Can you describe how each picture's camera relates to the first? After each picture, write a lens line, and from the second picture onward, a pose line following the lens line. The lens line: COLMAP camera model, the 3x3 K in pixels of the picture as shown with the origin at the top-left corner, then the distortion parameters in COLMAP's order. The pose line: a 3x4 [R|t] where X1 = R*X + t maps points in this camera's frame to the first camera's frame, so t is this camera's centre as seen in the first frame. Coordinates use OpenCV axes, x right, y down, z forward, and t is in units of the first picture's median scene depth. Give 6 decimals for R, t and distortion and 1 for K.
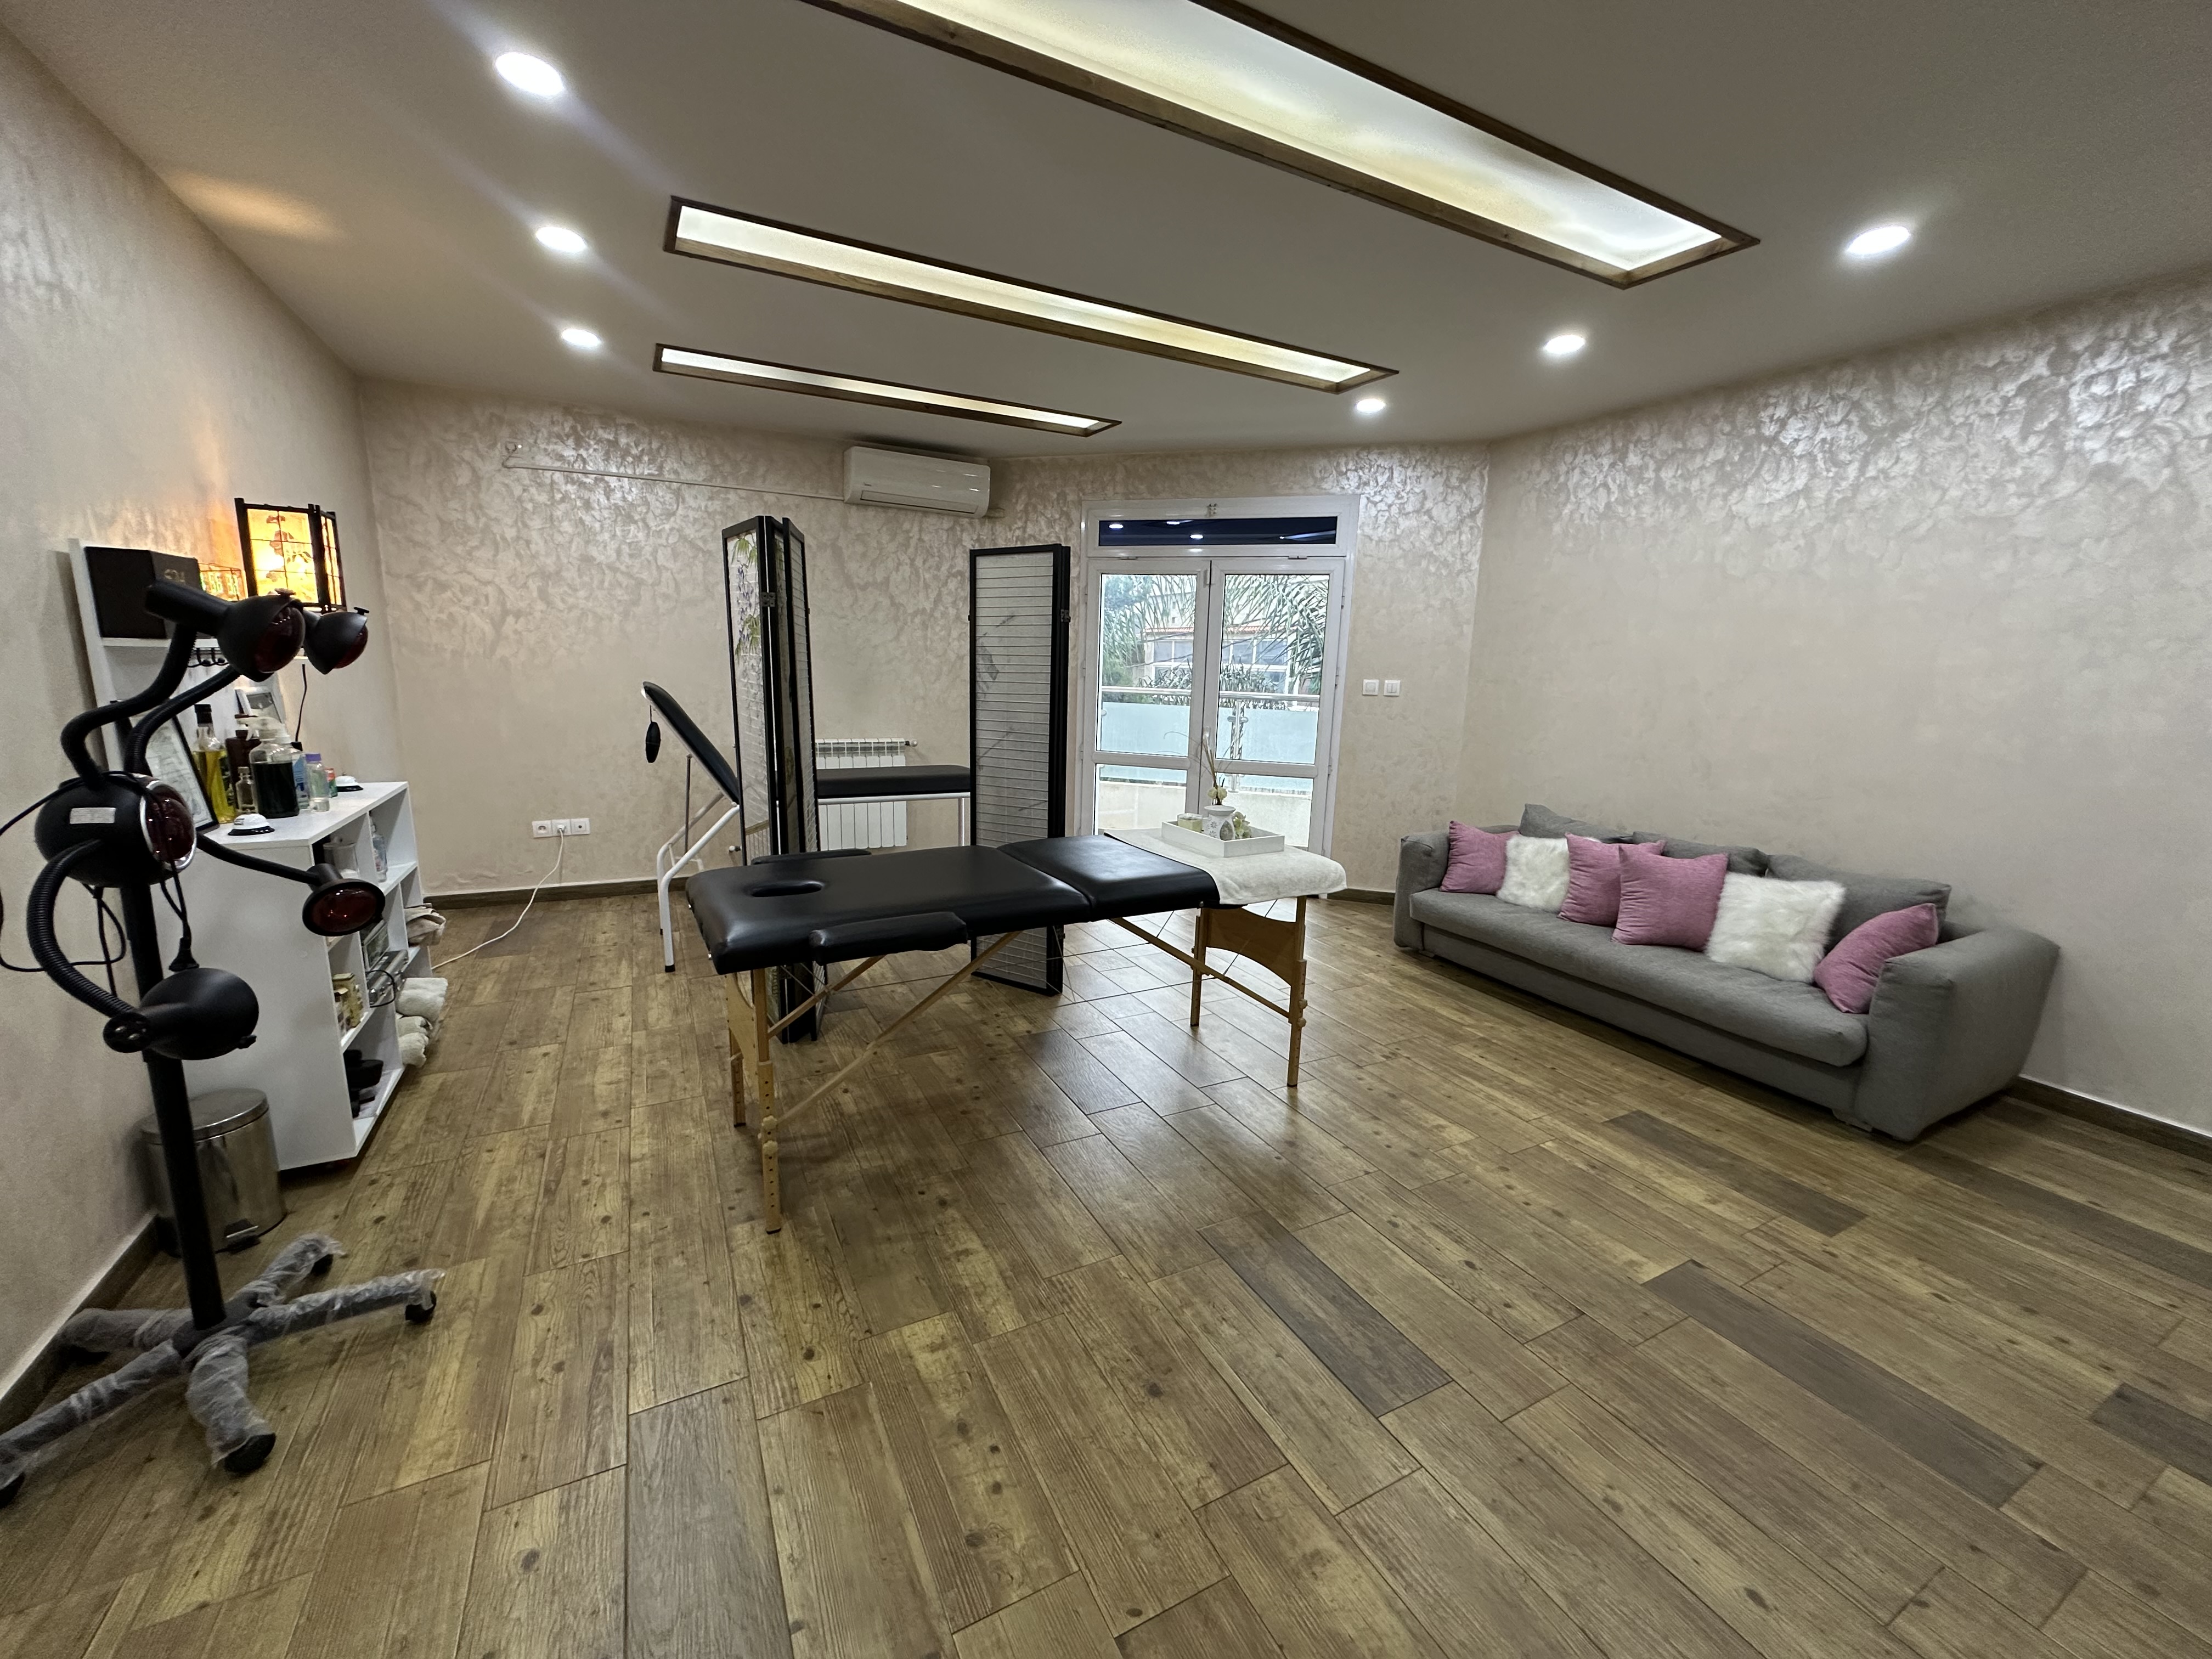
lens RADIAL K [[881.5, 0, 1102.6], [0, 881.5, 823.8], [0, 0, 1]] dist [-0.008199, 0.001358]
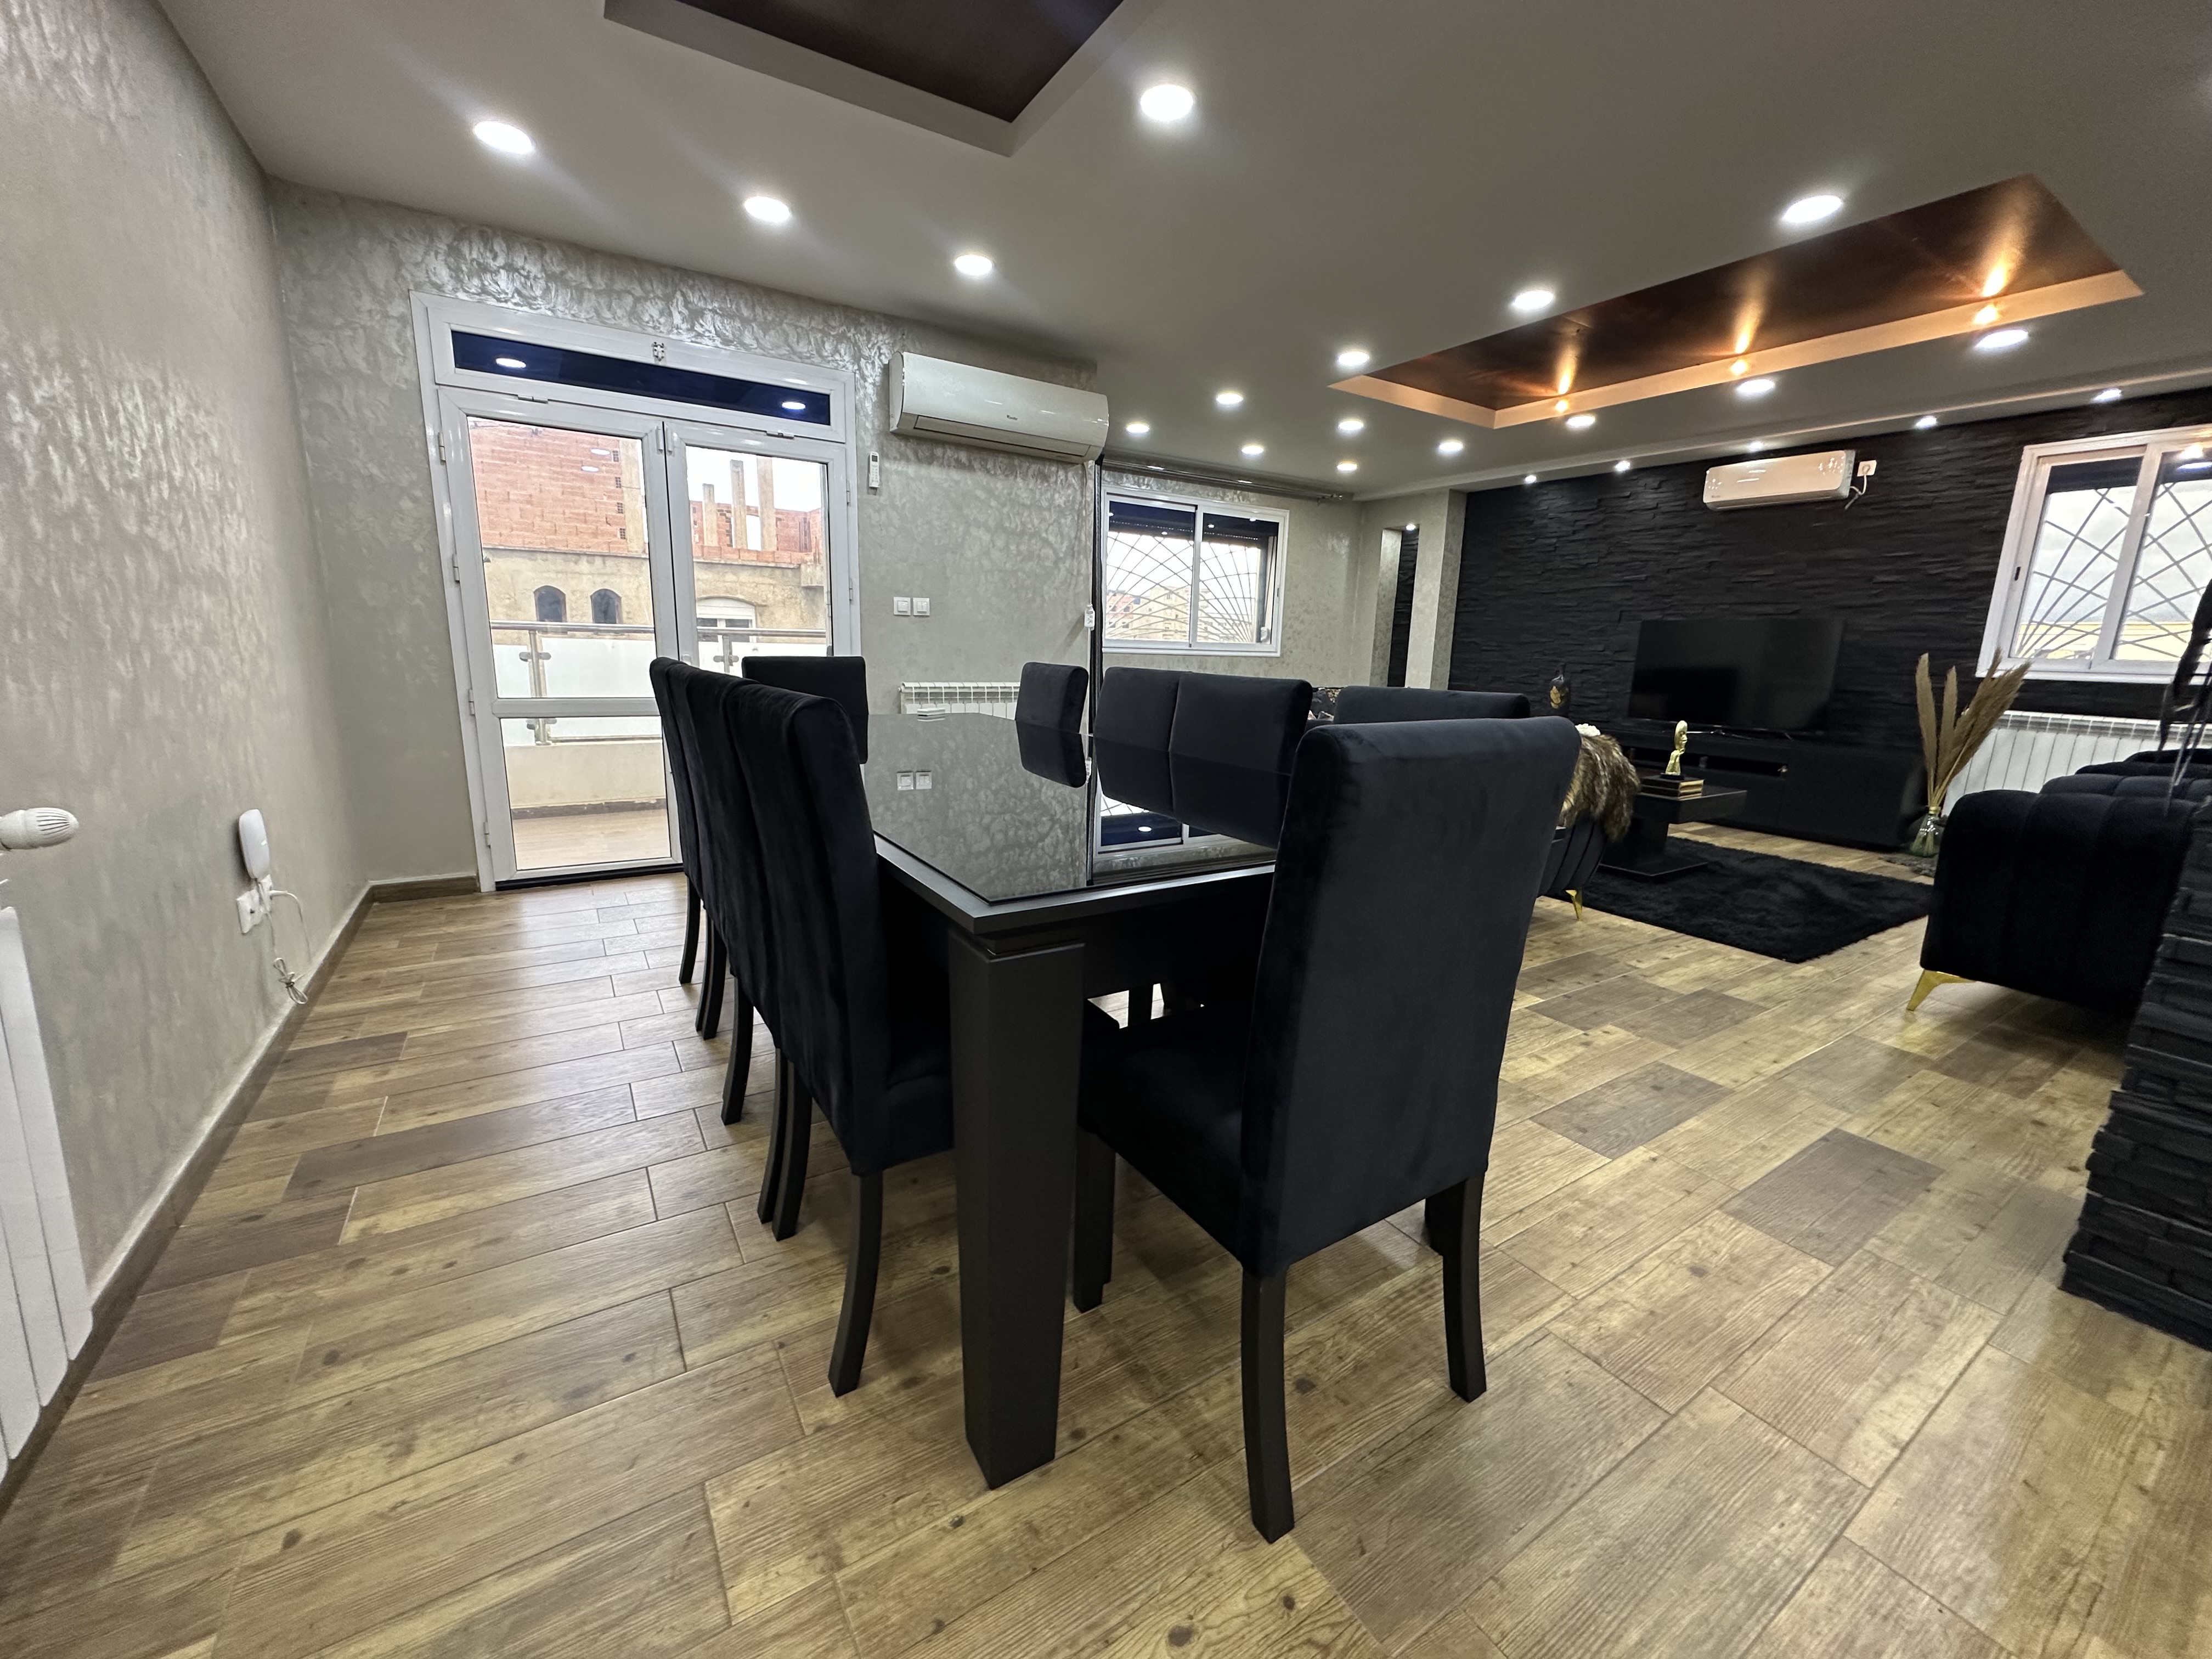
lens RADIAL K [[881.5, 0, 1102.6], [0, 881.5, 823.8], [0, 0, 1]] dist [-0.008199, 0.001358]
pose [[-0.077701, -0.227349, 0.970708, -0.748672], [0.156756, 0.958756, 0.237097, -0.123028], [-0.984576, 0.170587, -0.038858, 0.873724]]
